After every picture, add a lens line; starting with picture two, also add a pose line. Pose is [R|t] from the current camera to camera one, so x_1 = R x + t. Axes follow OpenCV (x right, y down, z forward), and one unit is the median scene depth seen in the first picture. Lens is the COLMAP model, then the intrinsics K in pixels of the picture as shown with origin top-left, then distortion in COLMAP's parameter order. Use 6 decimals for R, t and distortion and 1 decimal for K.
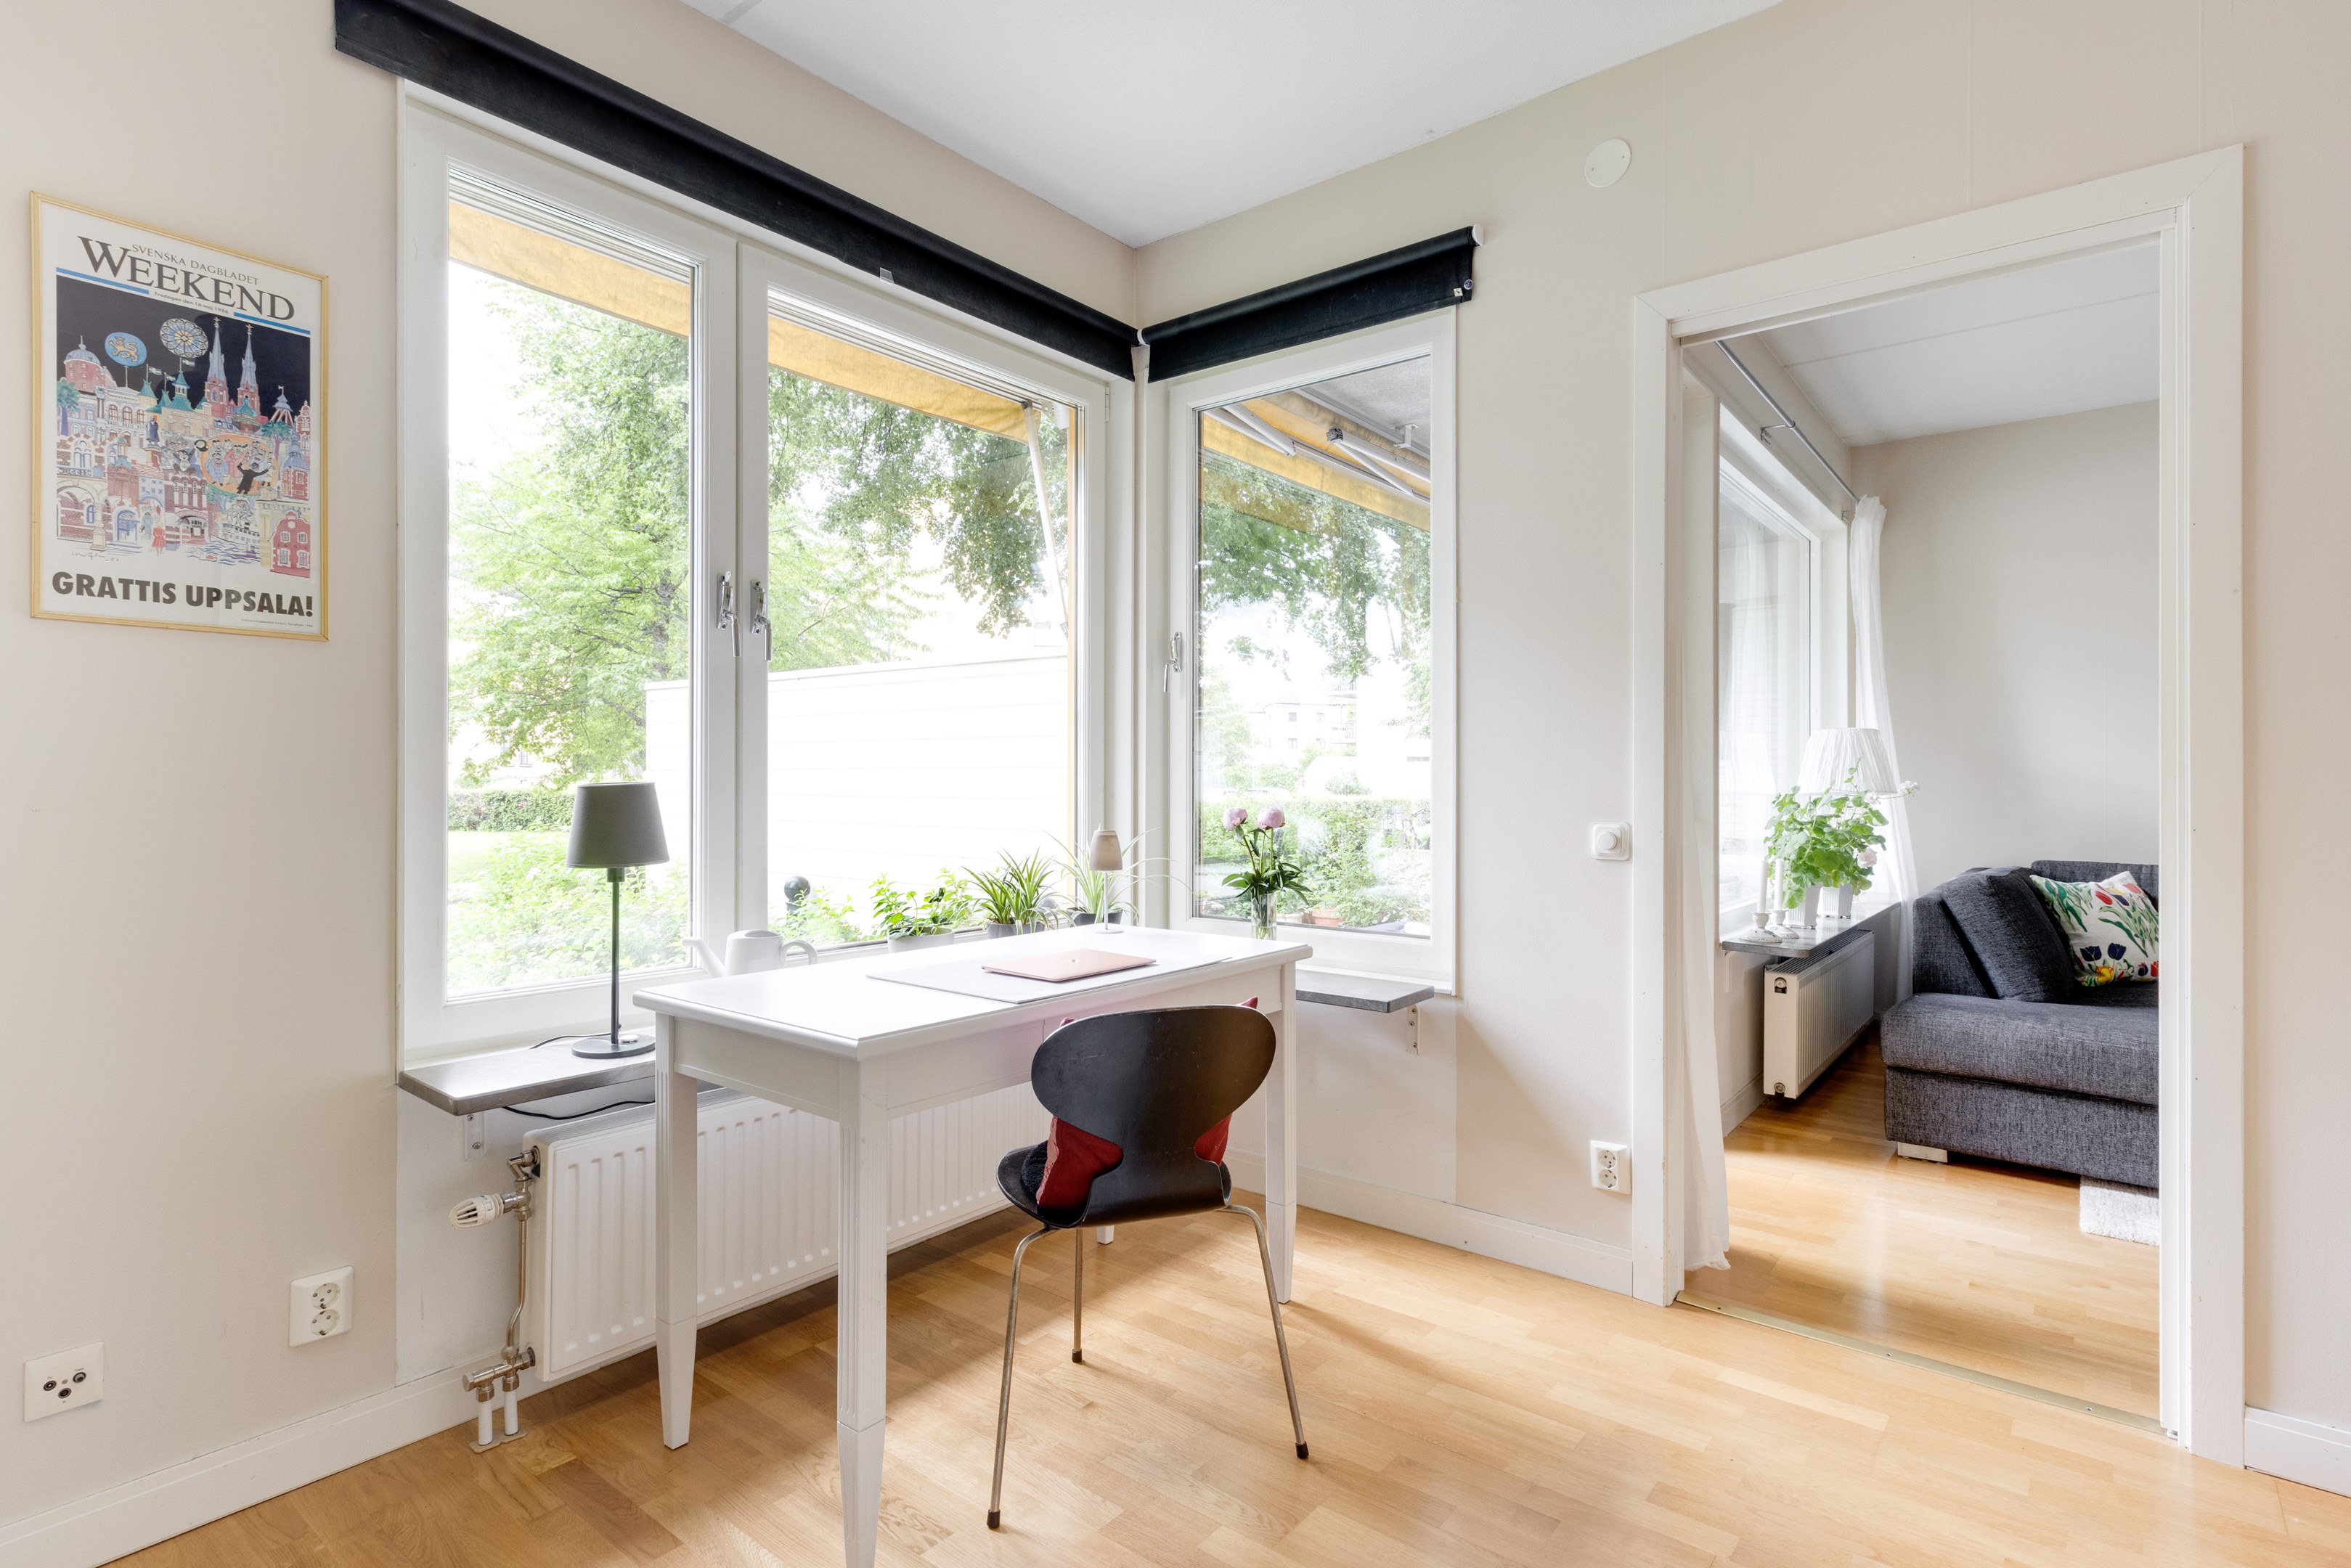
lens RADIAL K [[1130.2, 0, 1175.5], [0, 1130.2, 784.0], [0, 0, 1]] dist [-0.001906, -0.000202]
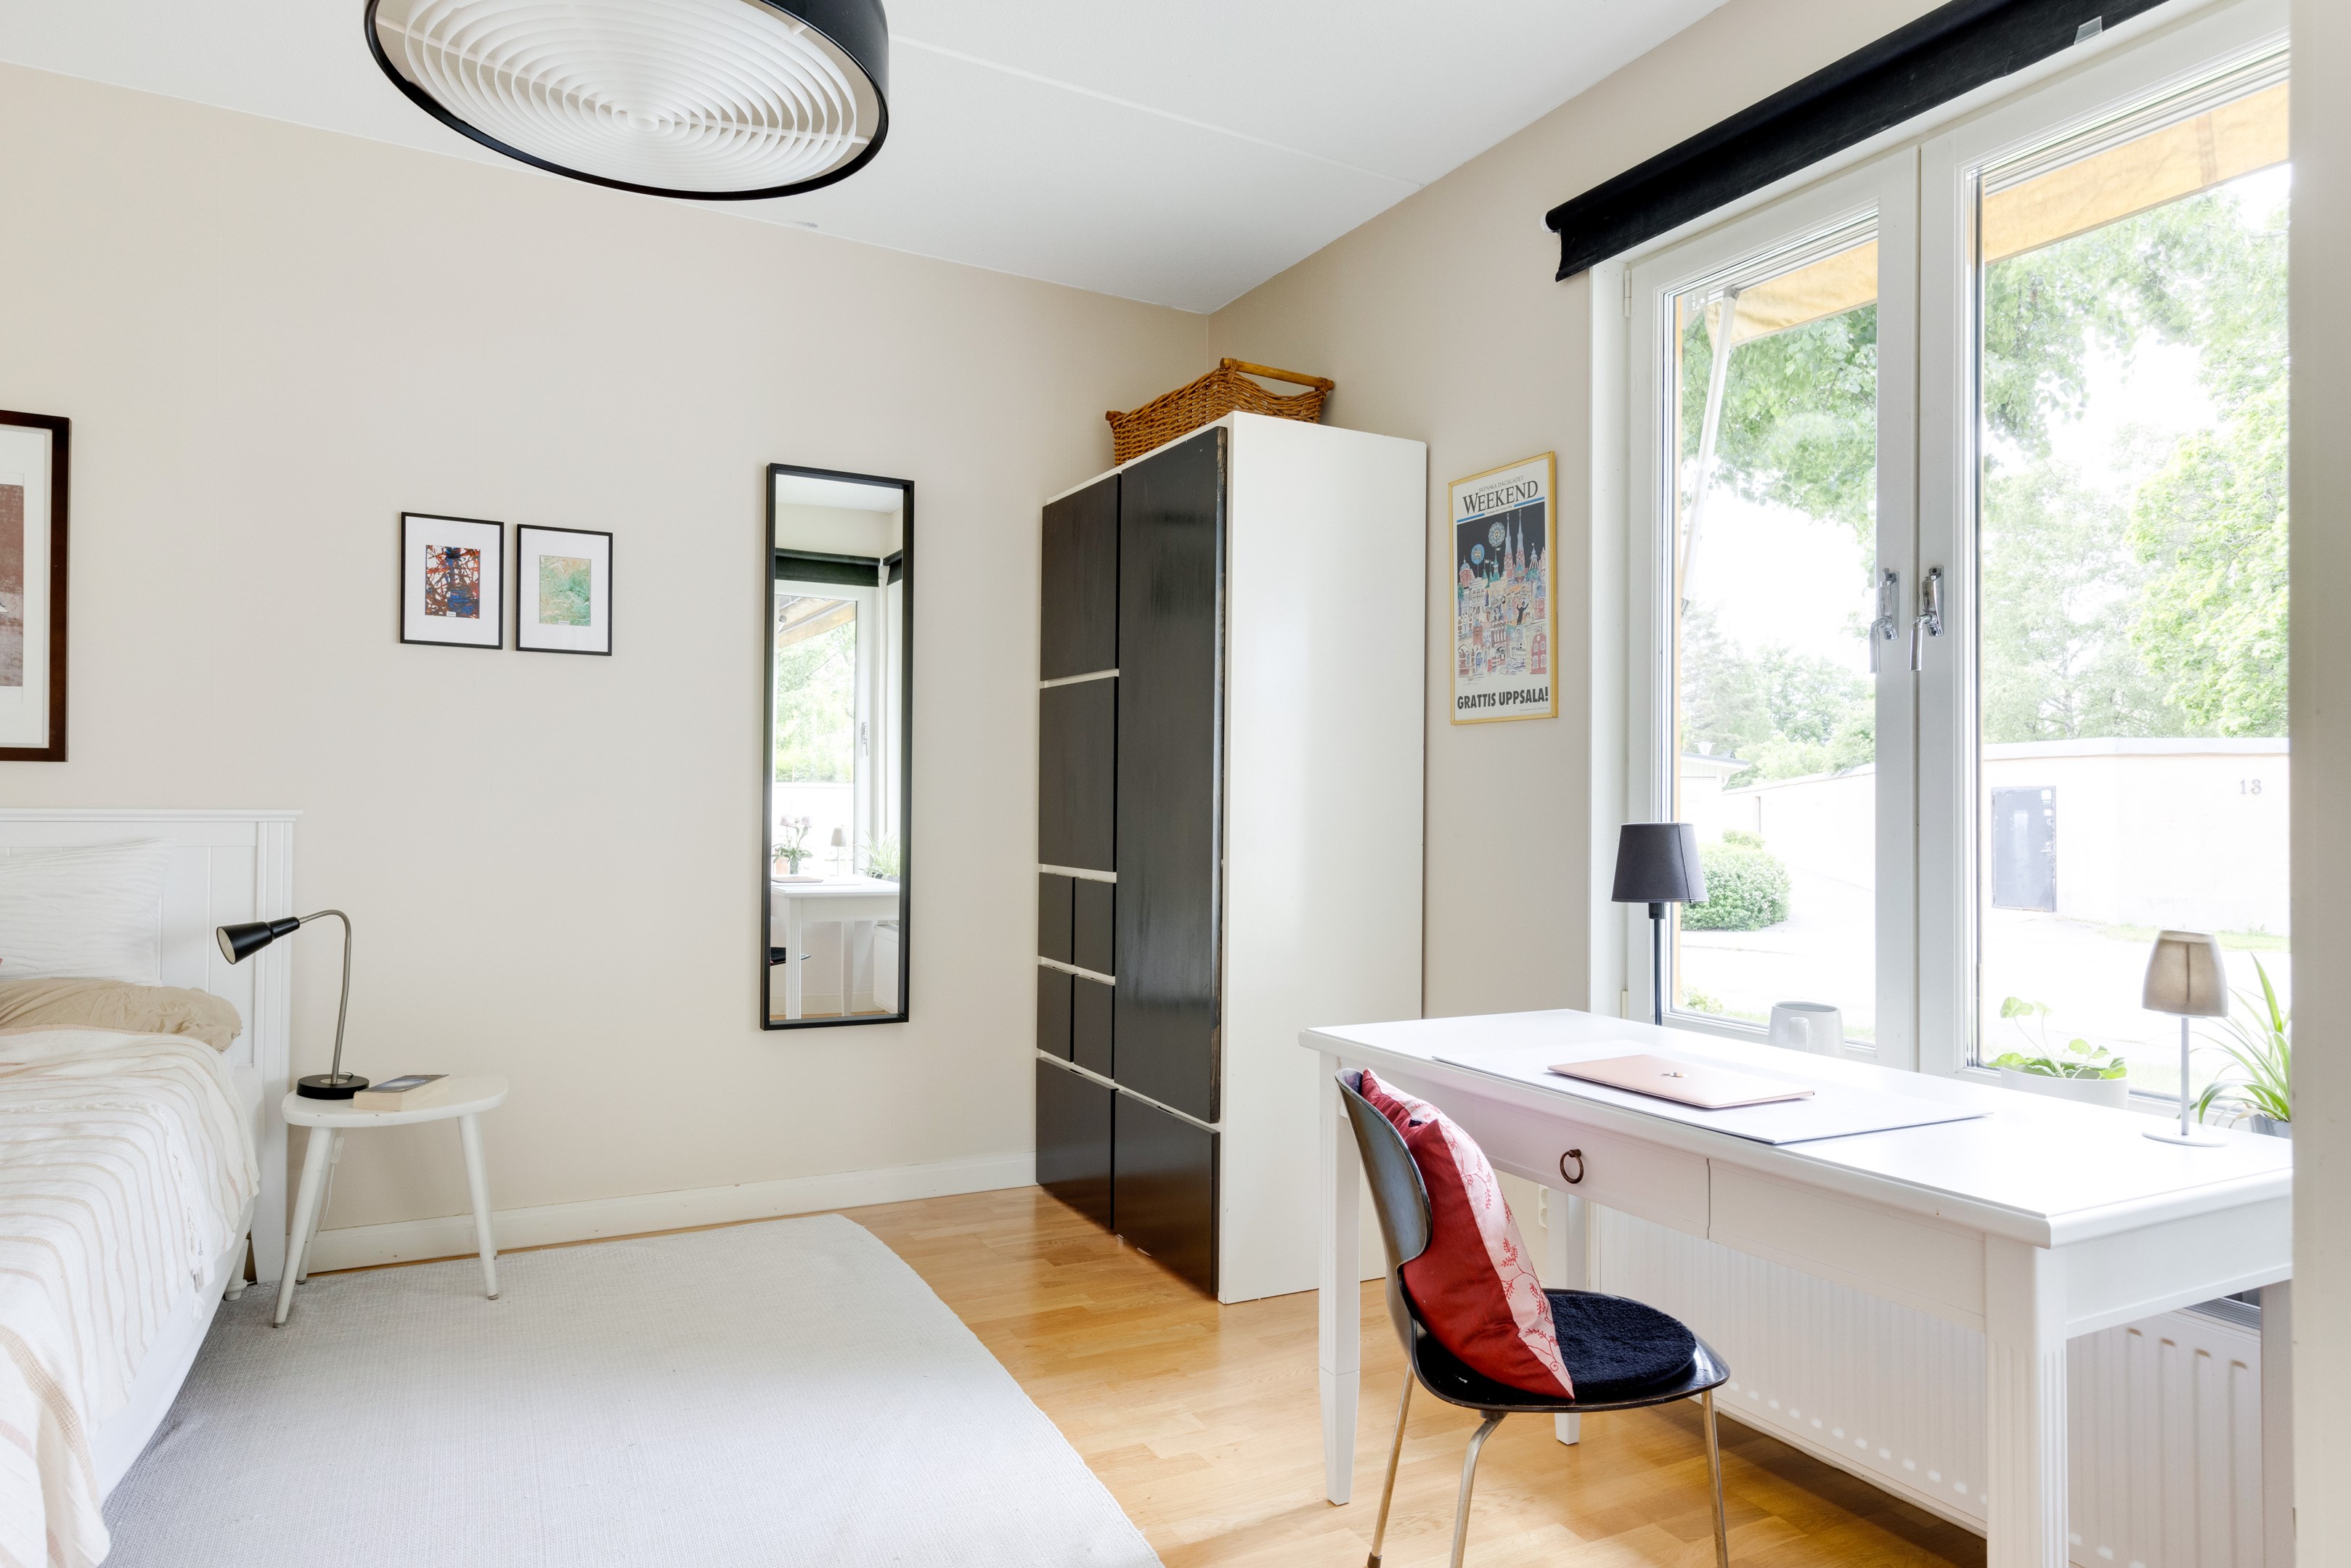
lens RADIAL K [[1309.0, 0, 1177.1], [0, 1309.0, 798.2], [0, 0, 1]] dist [0.002203, 0.001710]
pose [[-0.359151, -0.008832, -0.933238, 0.944394], [-0.008297, 0.999946, -0.006270, -0.016191], [0.933242, 0.005492, -0.359205, 1.218285]]
